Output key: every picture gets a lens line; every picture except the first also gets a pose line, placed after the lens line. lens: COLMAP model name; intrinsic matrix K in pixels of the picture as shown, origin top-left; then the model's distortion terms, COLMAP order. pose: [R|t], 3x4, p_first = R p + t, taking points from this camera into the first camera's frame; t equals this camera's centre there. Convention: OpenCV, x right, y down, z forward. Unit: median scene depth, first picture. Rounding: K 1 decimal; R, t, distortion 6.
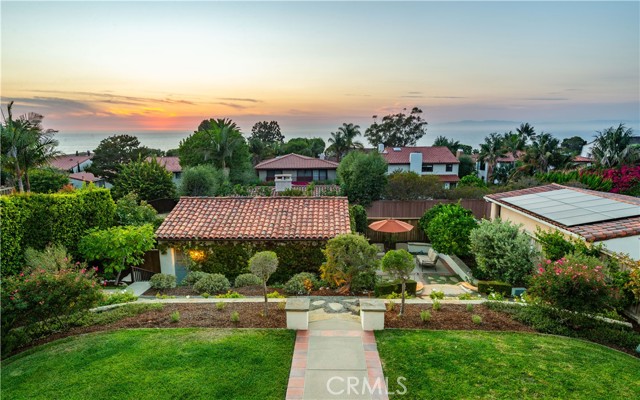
lens RADIAL K [[386.5, 0, 318.9], [0, 386.5, 197.7], [0, 0, 1]] dist [0.018785, -0.000619]
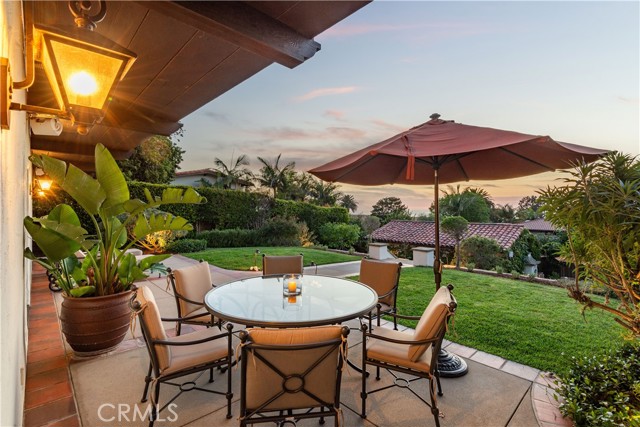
lens RADIAL K [[311.0, 0, 322.4], [0, 311.0, 216.3], [0, 0, 1]] dist [0.019810, 0.000217]
pose [[0.698217, 0.011263, -0.715798, 0.189582], [-0.133713, 0.984332, -0.114940, 0.094411], [0.703288, 0.175964, 0.688783, -0.010724]]
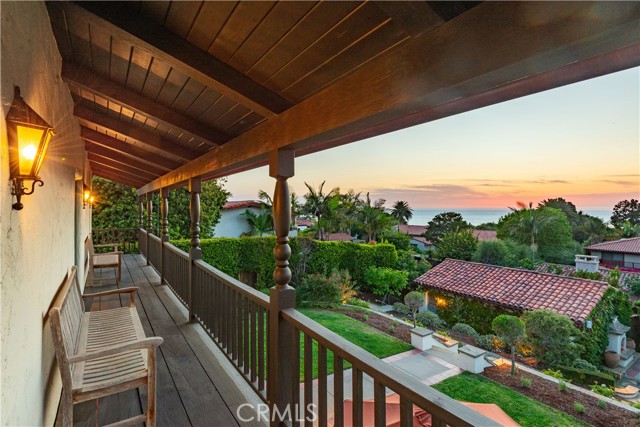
lens RADIAL K [[332.0, 0, 315.7], [0, 332.0, 208.4], [0, 0, 1]] dist [-0.002434, -0.001407]
pose [[0.558589, 0.008116, -0.829405, 0.205445], [-0.148737, 0.984724, -0.090536, -0.000197], [0.815999, 0.173936, 0.551263, -0.019505]]
